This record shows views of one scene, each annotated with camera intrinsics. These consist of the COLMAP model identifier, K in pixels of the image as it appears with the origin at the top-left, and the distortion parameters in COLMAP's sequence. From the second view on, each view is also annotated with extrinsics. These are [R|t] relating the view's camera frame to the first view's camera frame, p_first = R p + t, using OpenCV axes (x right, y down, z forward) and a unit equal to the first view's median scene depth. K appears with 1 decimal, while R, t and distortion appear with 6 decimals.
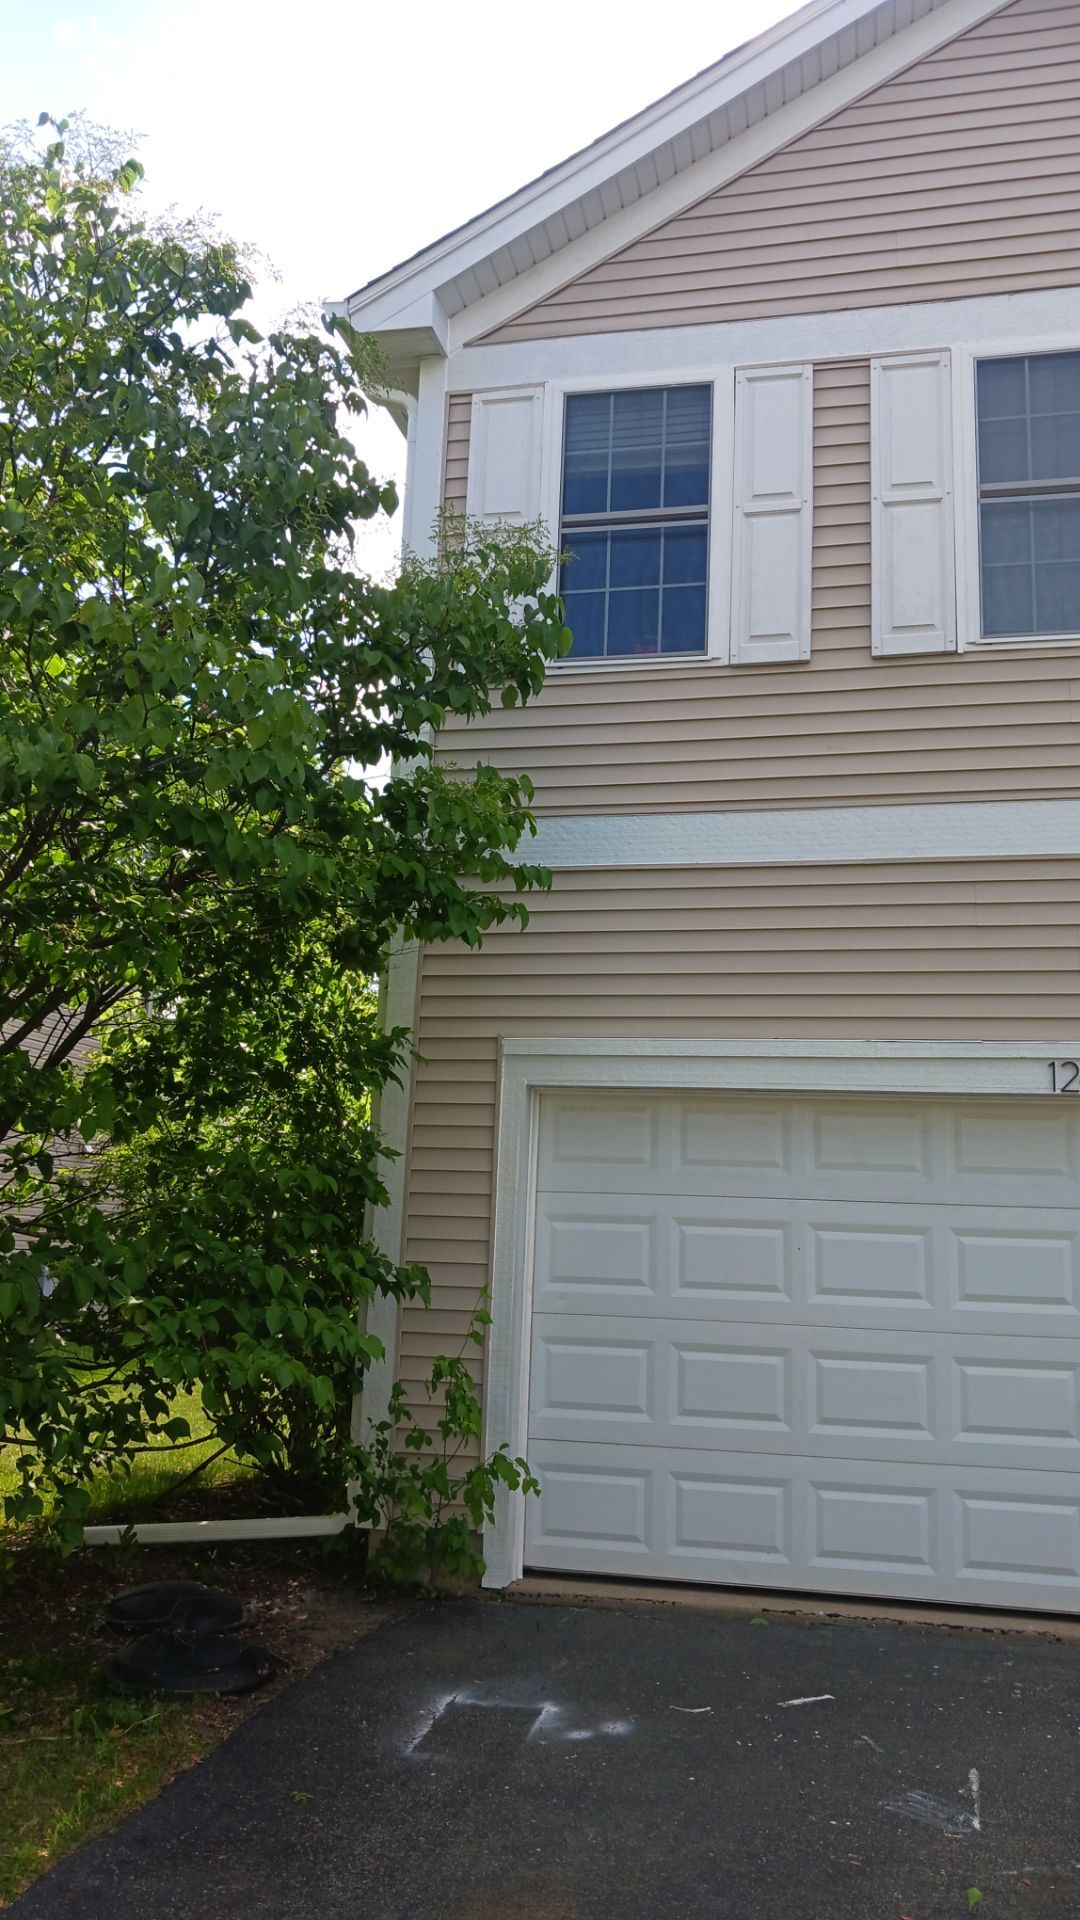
lens RADIAL K [[1539.1, 0, 560.3], [0, 1539.1, 943.1], [0, 0, 1]] dist [0.107090, -0.280534]
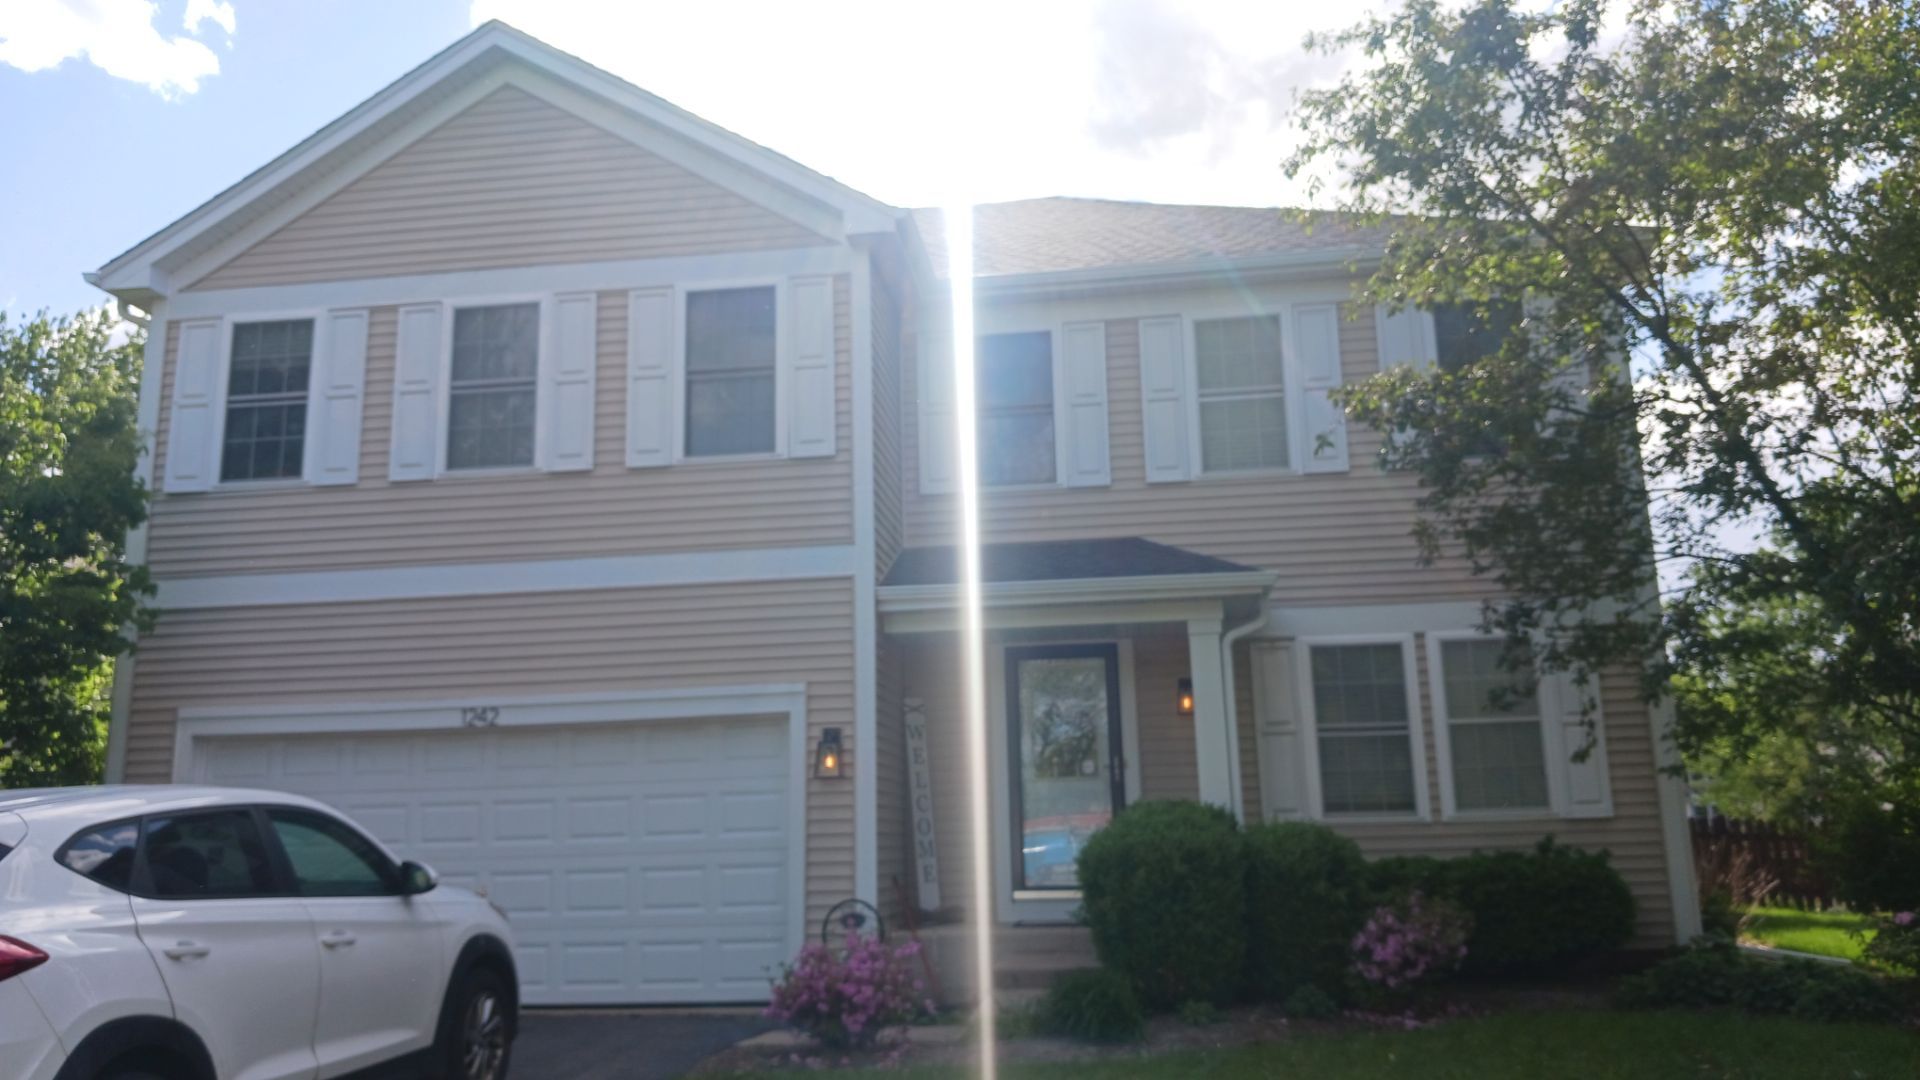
lens RADIAL K [[1539.1, 0, 942.5], [0, 1539.1, 478.2], [0, 0, 1]] dist [0.107090, -0.280534]
pose [[0.994032, -0.034450, 0.103502, 0.623834], [0.038765, 0.998449, -0.039965, -0.090049], [-0.101965, 0.043739, 0.993826, -0.800330]]
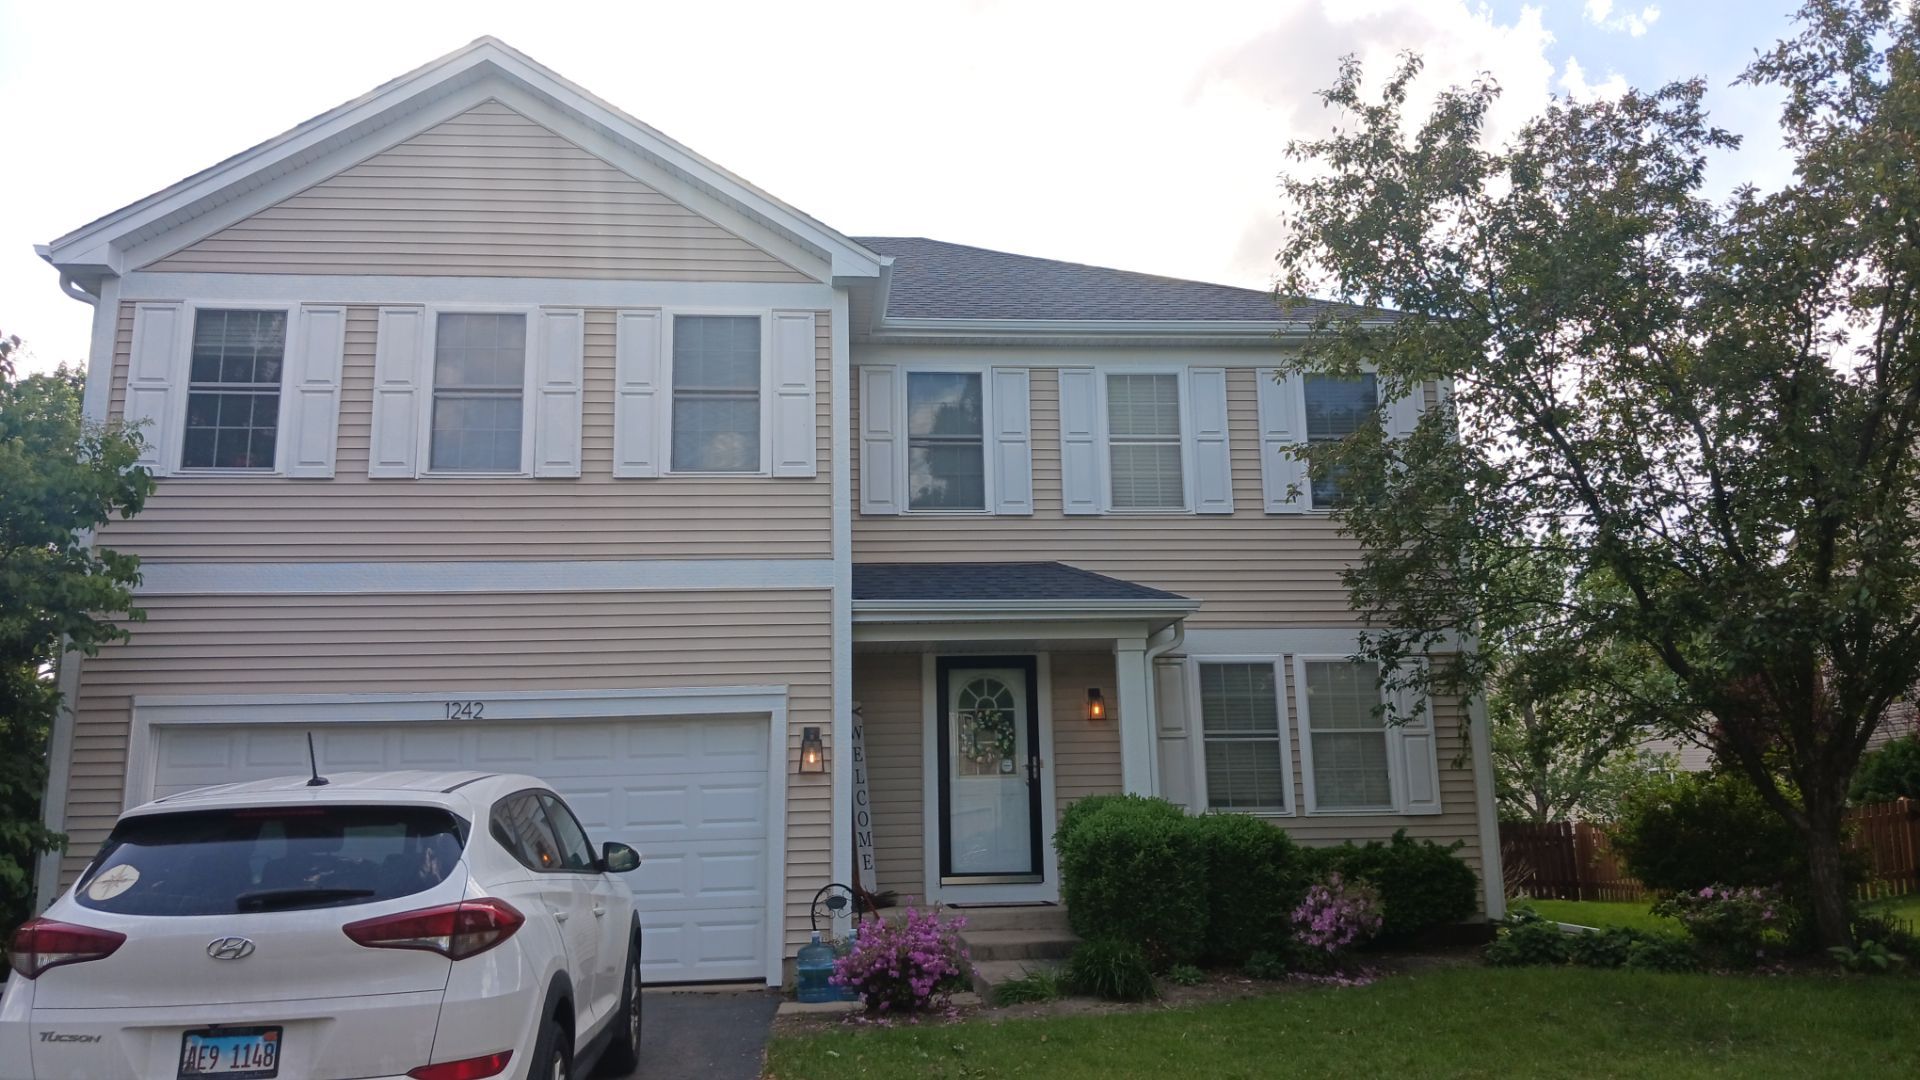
lens RADIAL K [[1539.1, 0, 942.5], [0, 1539.1, 478.2], [0, 0, 1]] dist [0.107090, -0.280534]
pose [[0.943421, 0.019366, 0.331030, 0.225470], [-0.007300, 0.999264, -0.037655, -0.117141], [-0.331516, 0.033108, 0.942868, -0.894280]]
